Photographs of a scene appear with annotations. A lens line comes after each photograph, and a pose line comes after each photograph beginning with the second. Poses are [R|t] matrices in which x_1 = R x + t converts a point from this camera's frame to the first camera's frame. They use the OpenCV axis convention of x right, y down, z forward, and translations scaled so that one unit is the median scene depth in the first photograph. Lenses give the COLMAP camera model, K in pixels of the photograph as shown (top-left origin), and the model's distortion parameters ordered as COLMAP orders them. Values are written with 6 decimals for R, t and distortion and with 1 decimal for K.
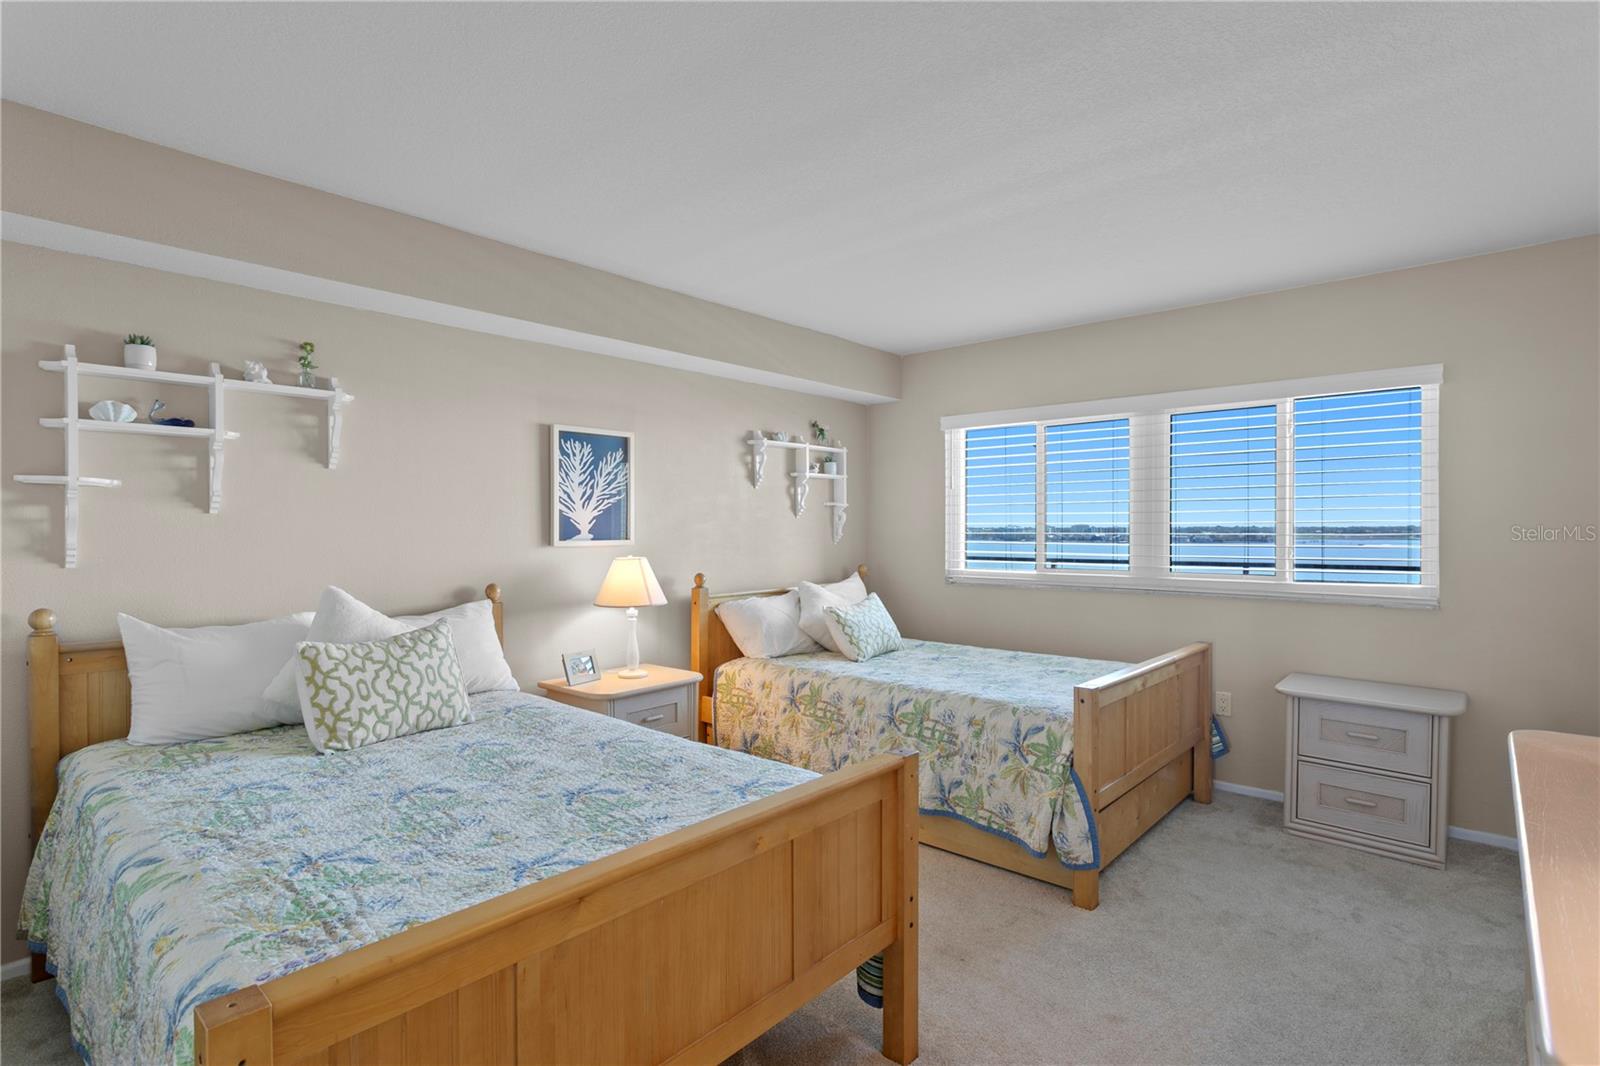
lens RADIAL K [[797.6, 0, 775.8], [0, 797.6, 529.8], [0, 0, 1]] dist [-0.005750, 0.000478]
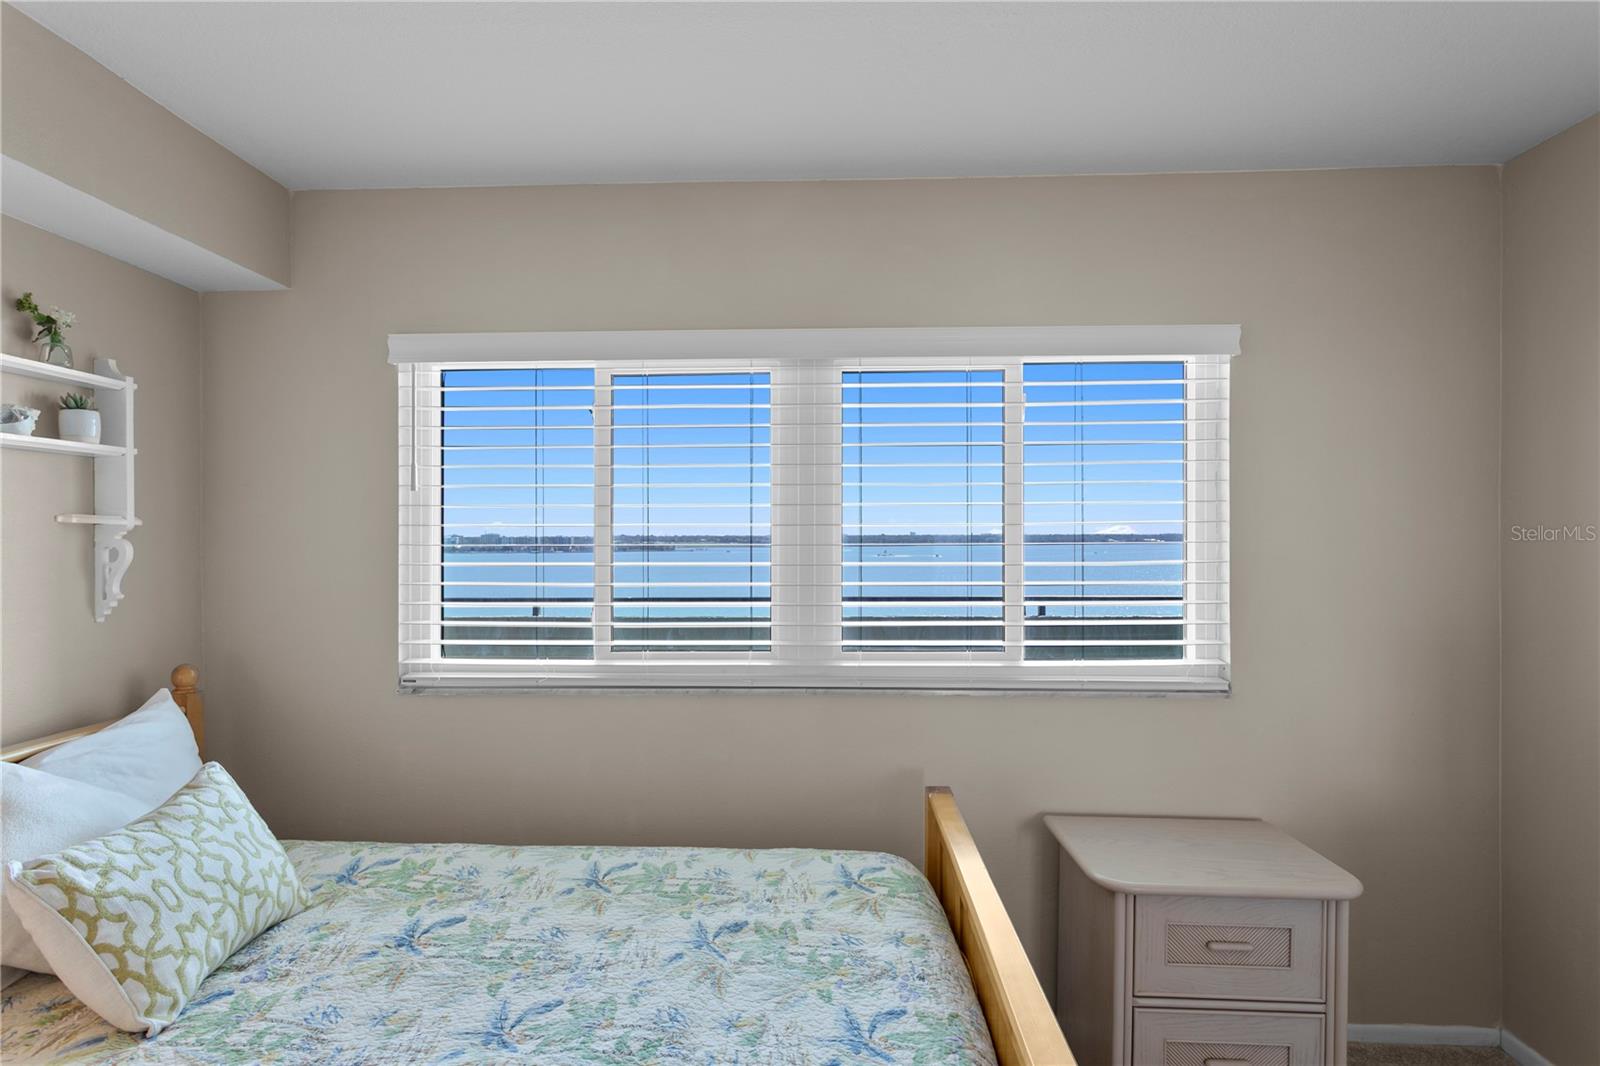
lens RADIAL K [[869.6, 0, 784.9], [0, 869.6, 528.5], [0, 0, 1]] dist [0.000795, -0.000154]
pose [[0.769253, 0.003583, 0.638934, 0.062369], [0.004547, 0.999928, -0.011082, -0.022220], [-0.638928, 0.011431, 0.769182, 0.469148]]
